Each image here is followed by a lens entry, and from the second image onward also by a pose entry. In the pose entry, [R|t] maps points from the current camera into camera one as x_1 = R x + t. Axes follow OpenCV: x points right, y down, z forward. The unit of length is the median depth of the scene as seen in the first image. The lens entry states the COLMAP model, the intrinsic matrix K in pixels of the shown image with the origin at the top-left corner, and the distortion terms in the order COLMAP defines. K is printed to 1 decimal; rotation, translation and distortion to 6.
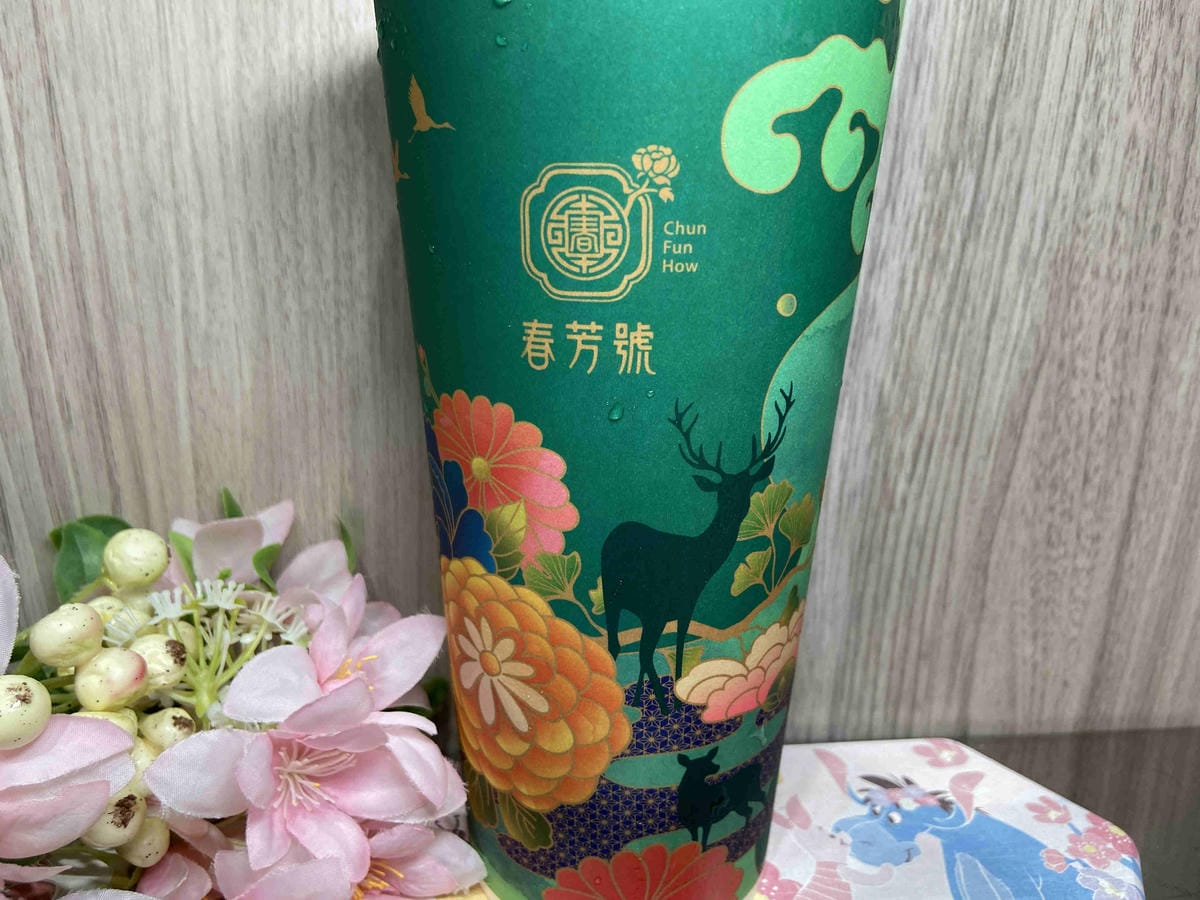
lens RADIAL K [[951.5, 0, 596.8], [0, 951.5, 450.1], [0, 0, 1]] dist [0.112206, -0.195908]
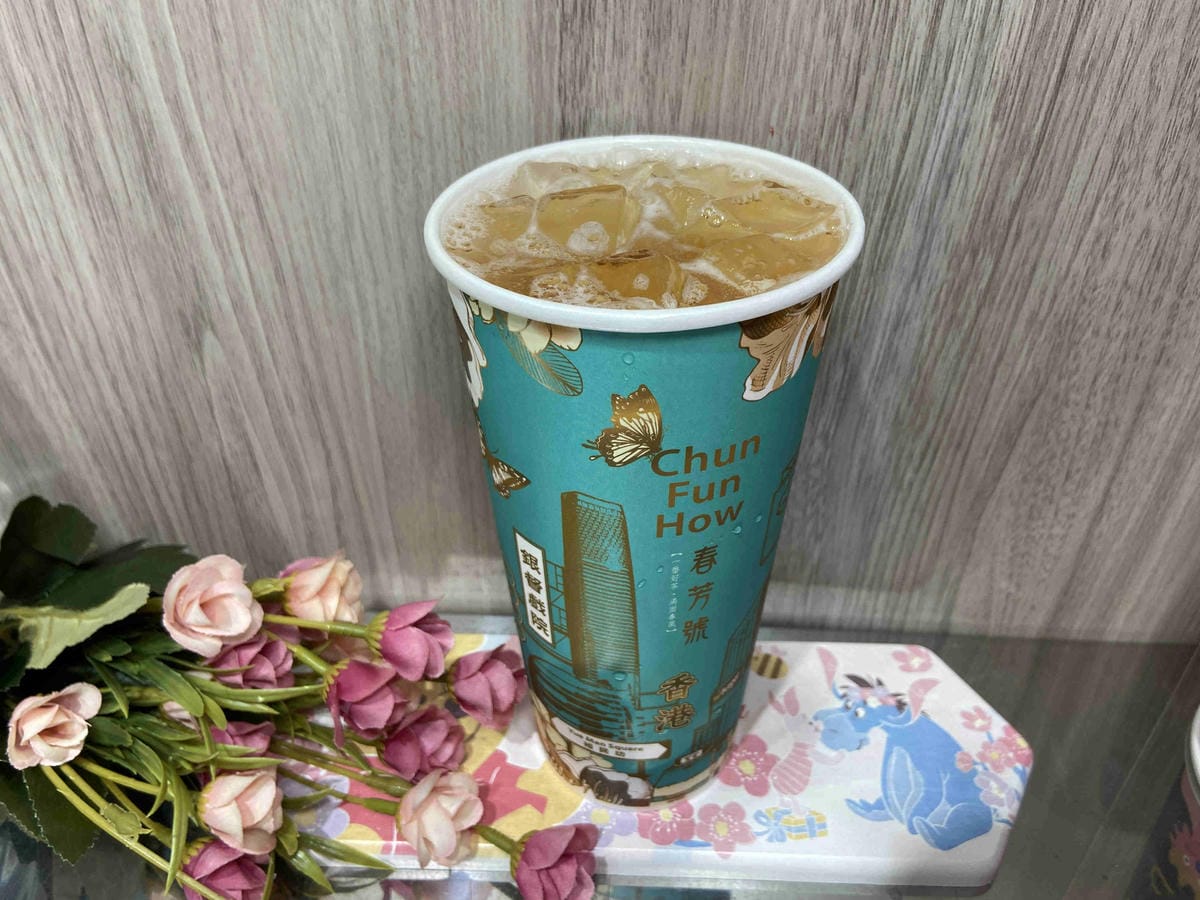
lens RADIAL K [[951.5, 0, 597.7], [0, 951.5, 440.8], [0, 0, 1]] dist [0.112206, -0.195908]
pose [[0.986975, 0.070535, -0.144585, 0.097399], [-0.015972, 0.937277, 0.348219, -0.466779], [0.160078, -0.341374, 0.926196, -0.238089]]
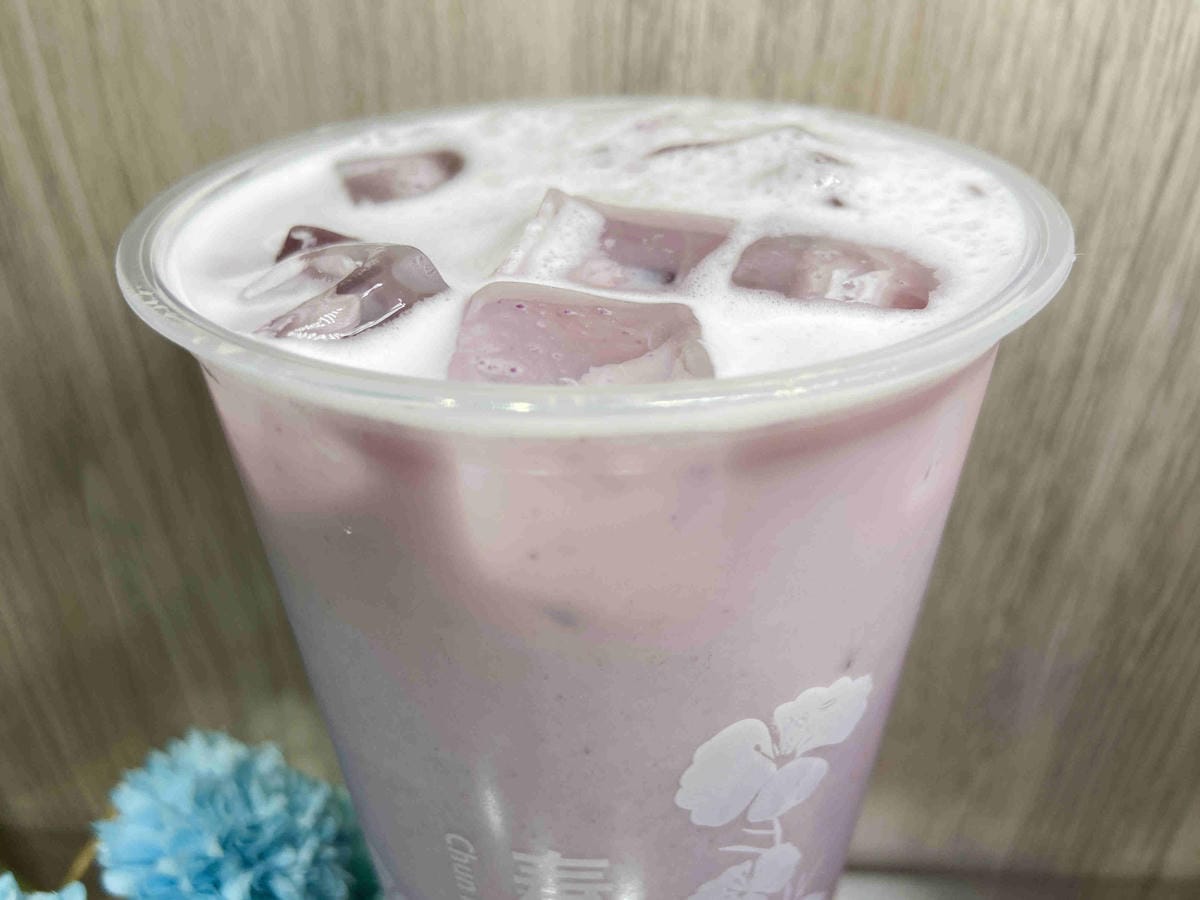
lens RADIAL K [[960.4, 0, 603.0], [0, 960.4, 410.5], [0, 0, 1]] dist [0.086694, -0.161978]
pose [[0.987160, 0.046287, -0.152884, -0.023990], [-0.008604, 0.971114, 0.238460, -0.405389], [0.159505, -0.234083, 0.959043, 0.164308]]
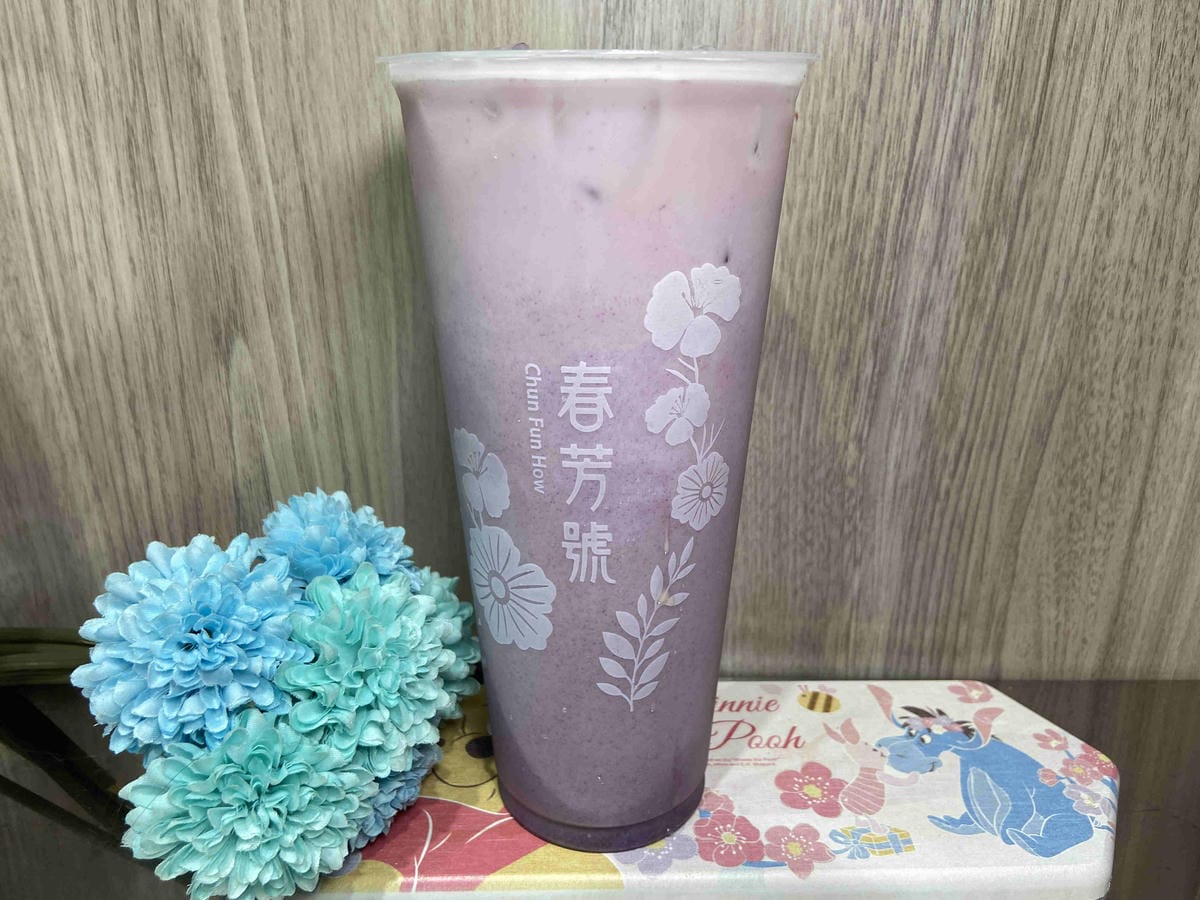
lens RADIAL K [[951.5, 0, 598.9], [0, 951.5, 433.0], [0, 0, 1]] dist [0.112206, -0.195908]
pose [[0.994138, 0.014960, -0.107075, 0.002234], [-0.008664, 0.998219, 0.059020, -0.100954], [0.107767, -0.057746, 0.992498, -0.305047]]
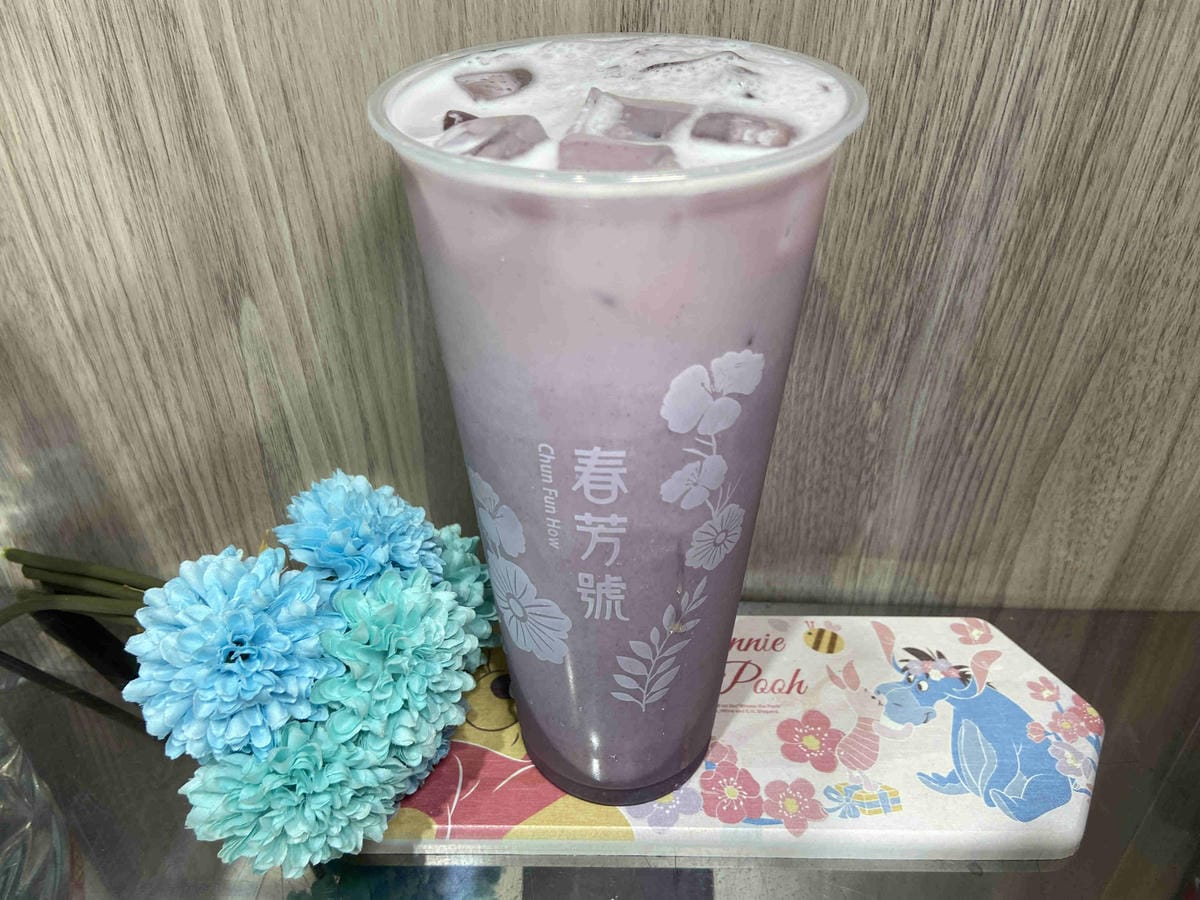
lens RADIAL K [[951.5, 0, 585.2], [0, 951.5, 437.0], [0, 0, 1]] dist [0.112206, -0.195908]
pose [[0.989499, 0.052410, -0.134704, -0.002838], [-0.005494, 0.944911, 0.327282, -0.386321], [0.144436, -0.323105, 0.935276, -0.235295]]
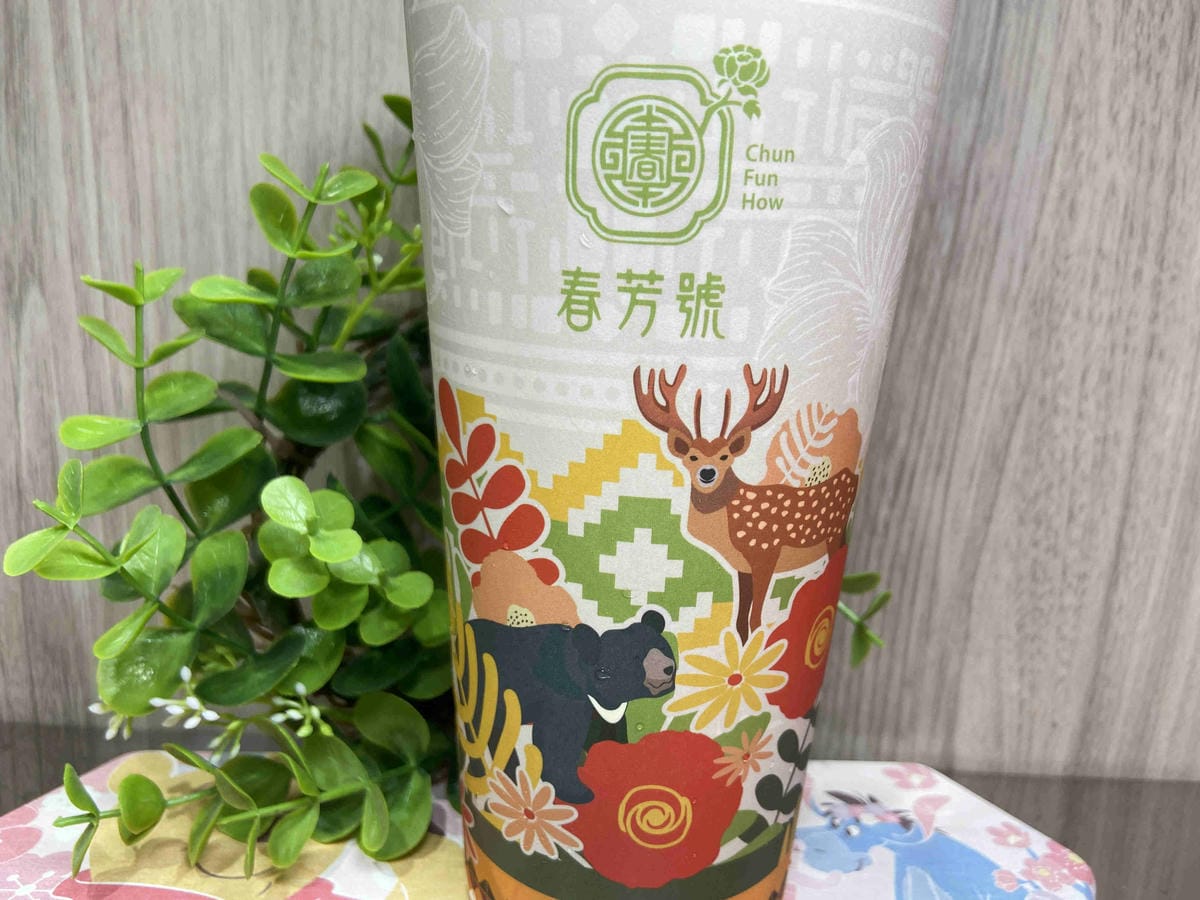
lens RADIAL K [[960.4, 0, 611.5], [0, 960.4, 435.6], [0, 0, 1]] dist [0.086694, -0.161978]
pose [[0.994657, 0.053122, -0.088519, 0.120253], [-0.060510, 0.994713, -0.082978, 0.064615], [0.083643, 0.087891, 0.992612, -0.067431]]
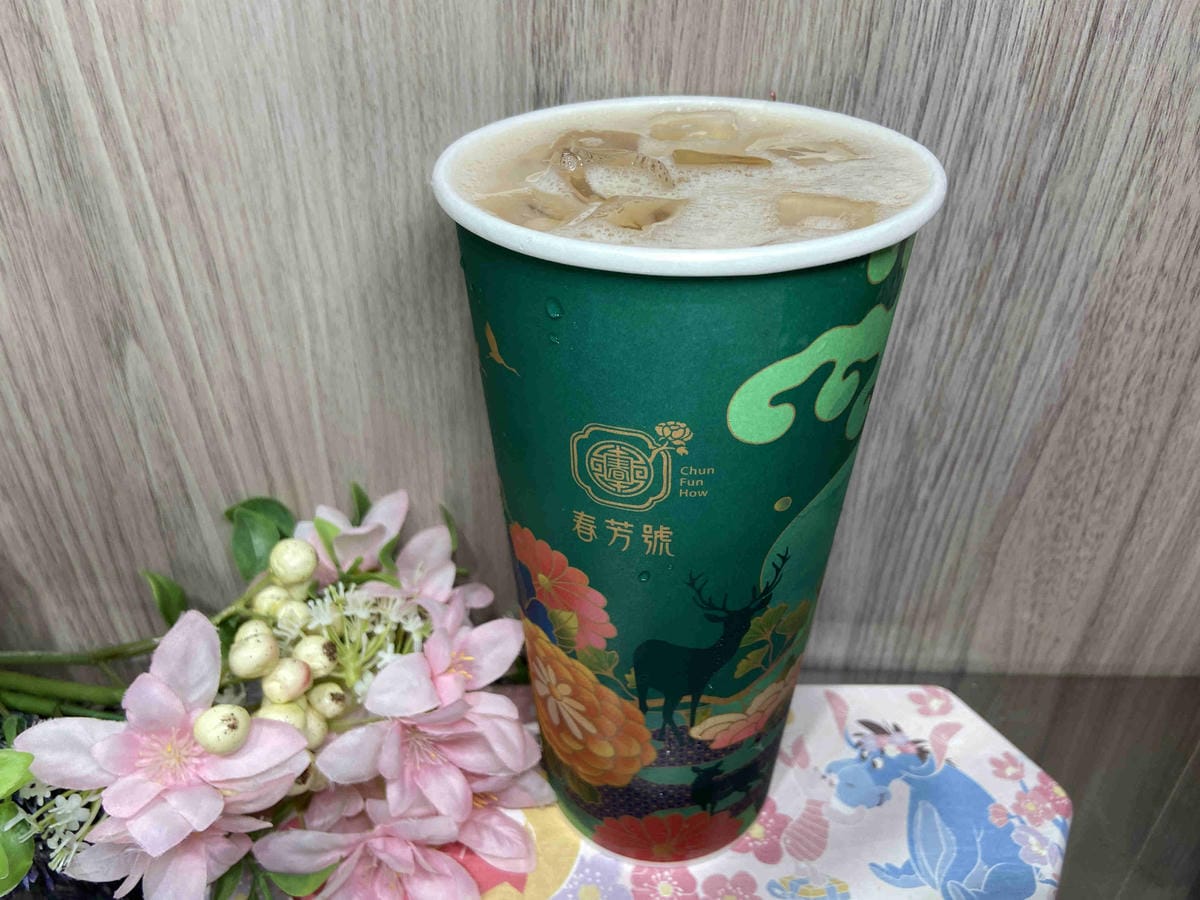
lens RADIAL K [[951.5, 0, 591.0], [0, 951.5, 449.3], [0, 0, 1]] dist [0.112206, -0.195908]
pose [[0.992599, 0.047330, -0.111831, 0.053590], [-0.011993, 0.954623, 0.297575, -0.368427], [0.120841, -0.294031, 0.948126, -0.121925]]
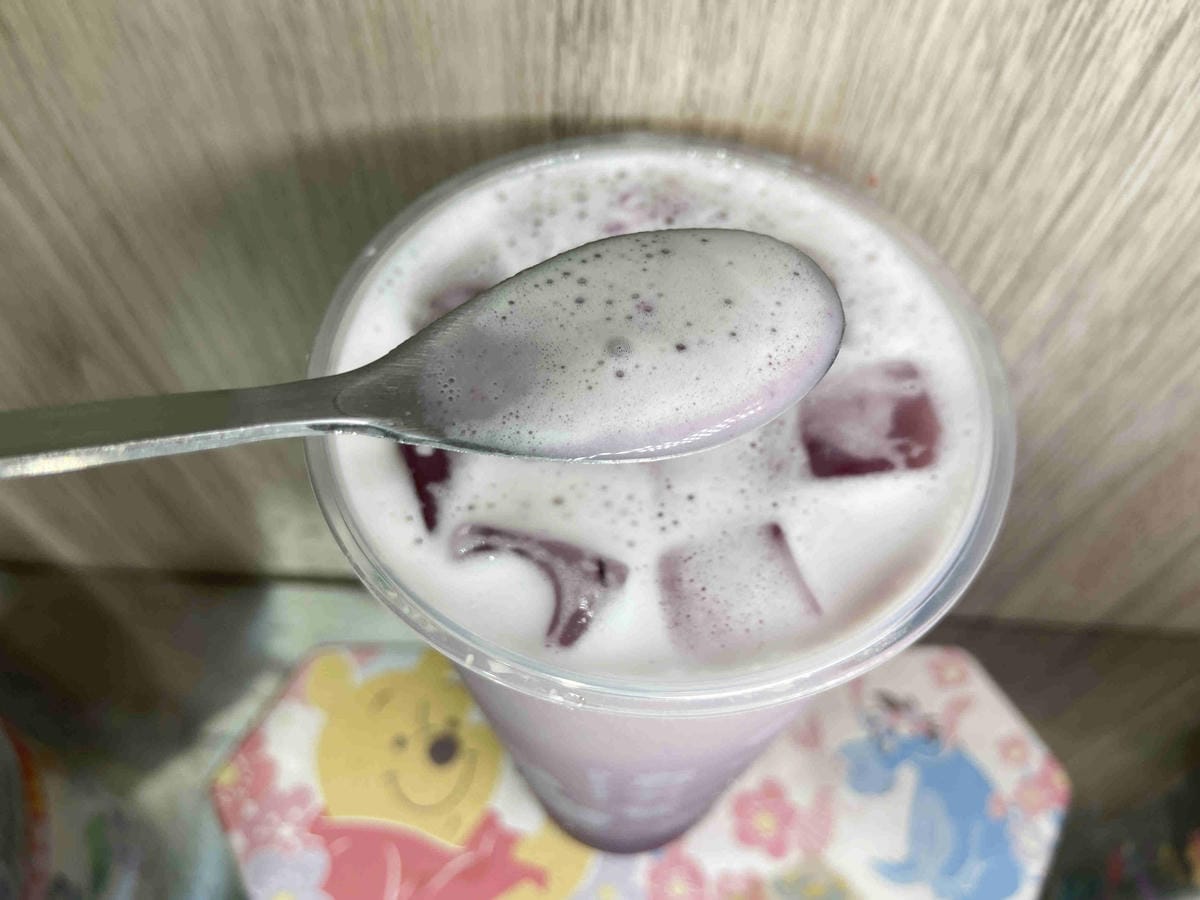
lens RADIAL K [[951.5, 0, 610.1], [0, 951.5, 422.0], [0, 0, 1]] dist [0.112206, -0.195908]
pose [[0.988725, 0.120095, -0.089447, 0.001772], [-0.034605, 0.764404, 0.643808, -0.740165], [0.145692, -0.633453, 0.759941, 0.217892]]
